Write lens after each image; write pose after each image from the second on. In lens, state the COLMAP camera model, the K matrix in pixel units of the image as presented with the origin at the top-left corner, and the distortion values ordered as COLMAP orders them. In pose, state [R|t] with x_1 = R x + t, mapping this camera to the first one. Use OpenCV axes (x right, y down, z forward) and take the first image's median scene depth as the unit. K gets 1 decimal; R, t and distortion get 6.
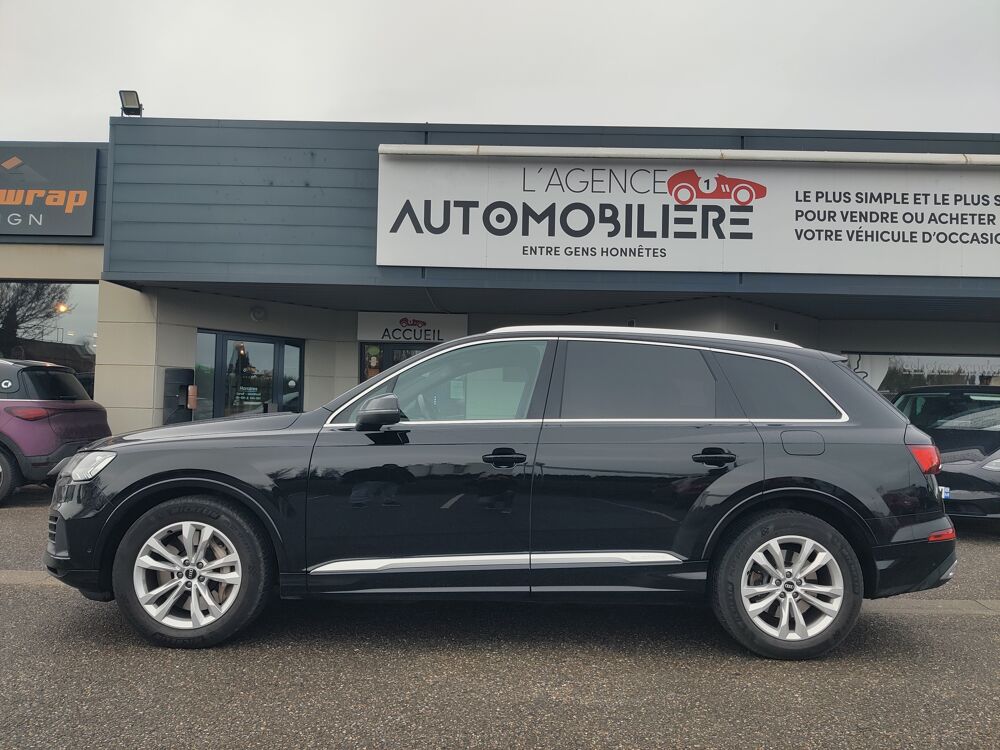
lens RADIAL K [[745.4, 0, 500.0], [0, 745.4, 375.0], [0, 0, 1]] dist [-0.007975, -0.012859]
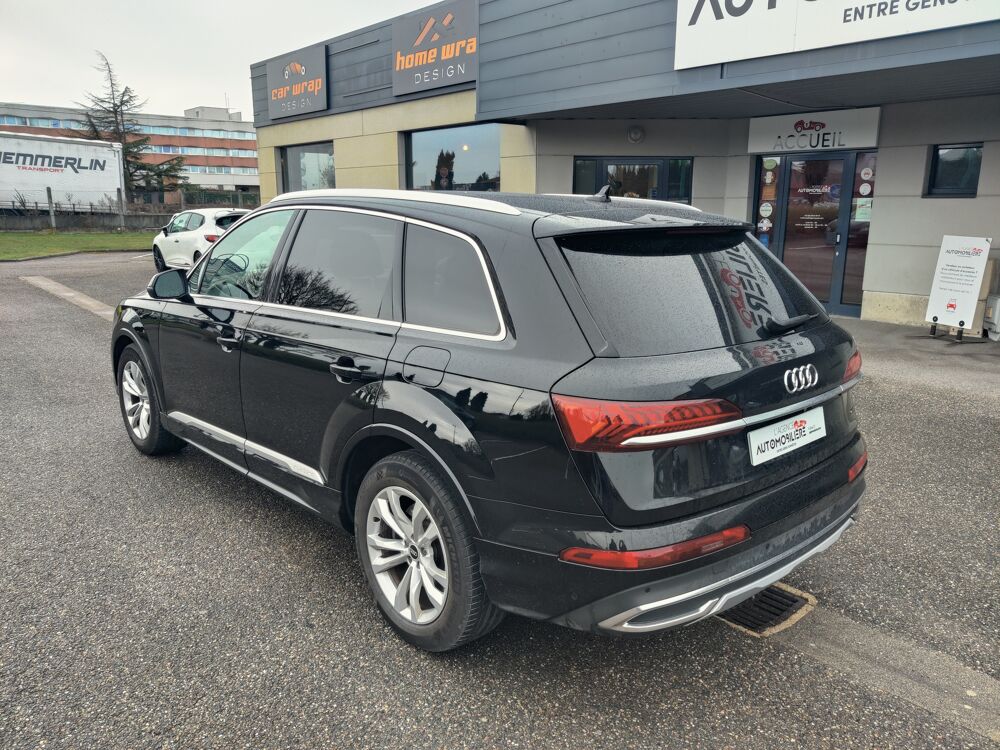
lens RADIAL K [[750.3, 0, 500.0], [0, 750.3, 375.0], [0, 0, 1]] dist [-0.004430, 0.000600]
pose [[0.666229, 0.140351, -0.732421, 0.372812], [0.053735, 0.970543, 0.234860, -0.022142], [0.743809, -0.195827, 0.639062, 0.239214]]
